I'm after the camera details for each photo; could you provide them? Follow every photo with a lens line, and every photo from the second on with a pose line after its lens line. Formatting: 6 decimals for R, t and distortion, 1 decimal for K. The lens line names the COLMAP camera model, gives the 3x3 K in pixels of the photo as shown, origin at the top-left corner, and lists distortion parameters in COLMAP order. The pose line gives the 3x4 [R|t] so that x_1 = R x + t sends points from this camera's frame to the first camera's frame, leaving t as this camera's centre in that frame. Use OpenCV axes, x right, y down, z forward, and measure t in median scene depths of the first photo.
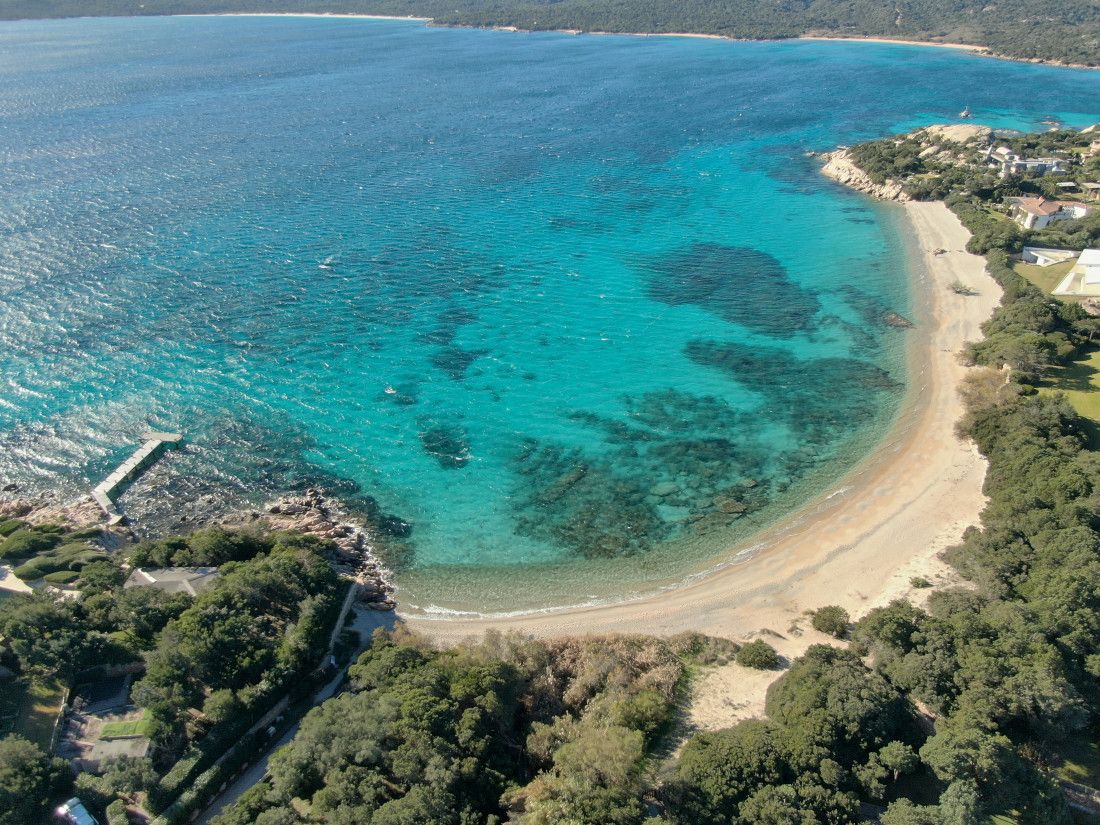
lens RADIAL K [[790.3, 0, 550.0], [0, 790.3, 412.5], [0, 0, 1]] dist [-0.010086, 0.004372]
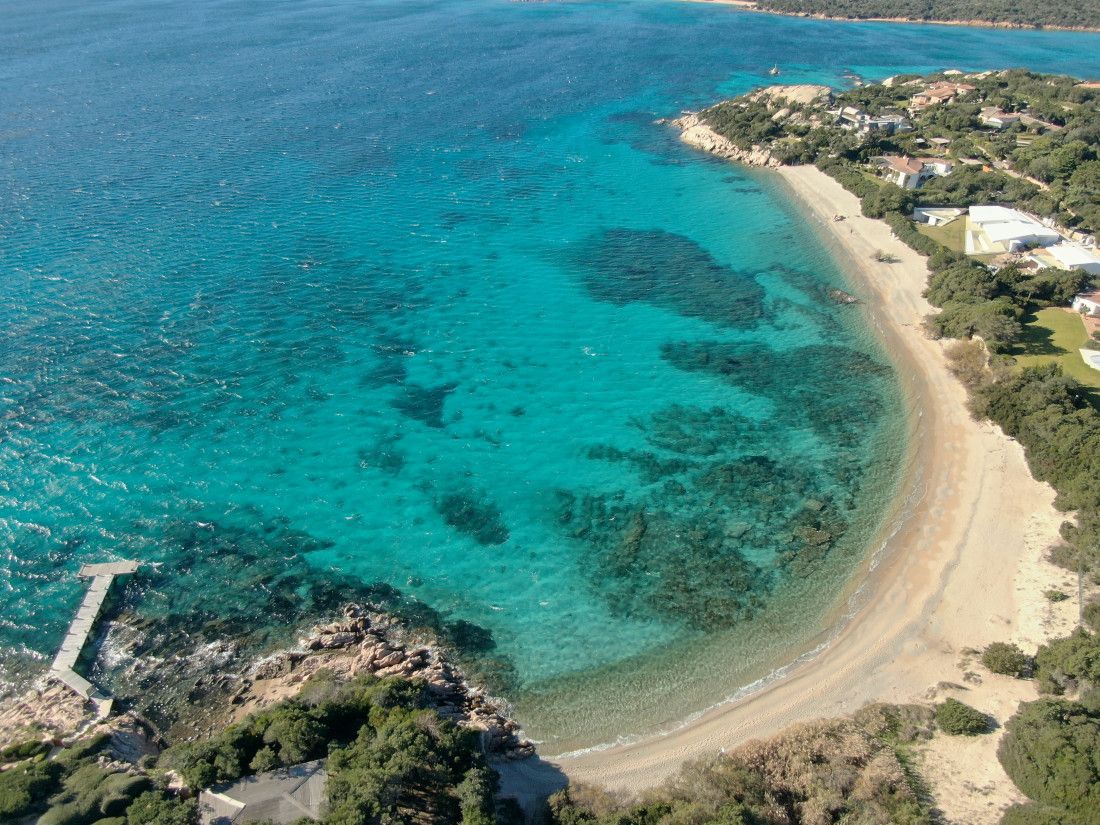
lens RADIAL K [[790.3, 0, 550.0], [0, 790.3, 412.5], [0, 0, 1]] dist [-0.010086, 0.004372]
pose [[0.960883, -0.144699, 0.236148, -0.157429], [0.134412, 0.989157, 0.059181, -0.071696], [-0.242151, -0.025125, 0.969913, 0.099787]]
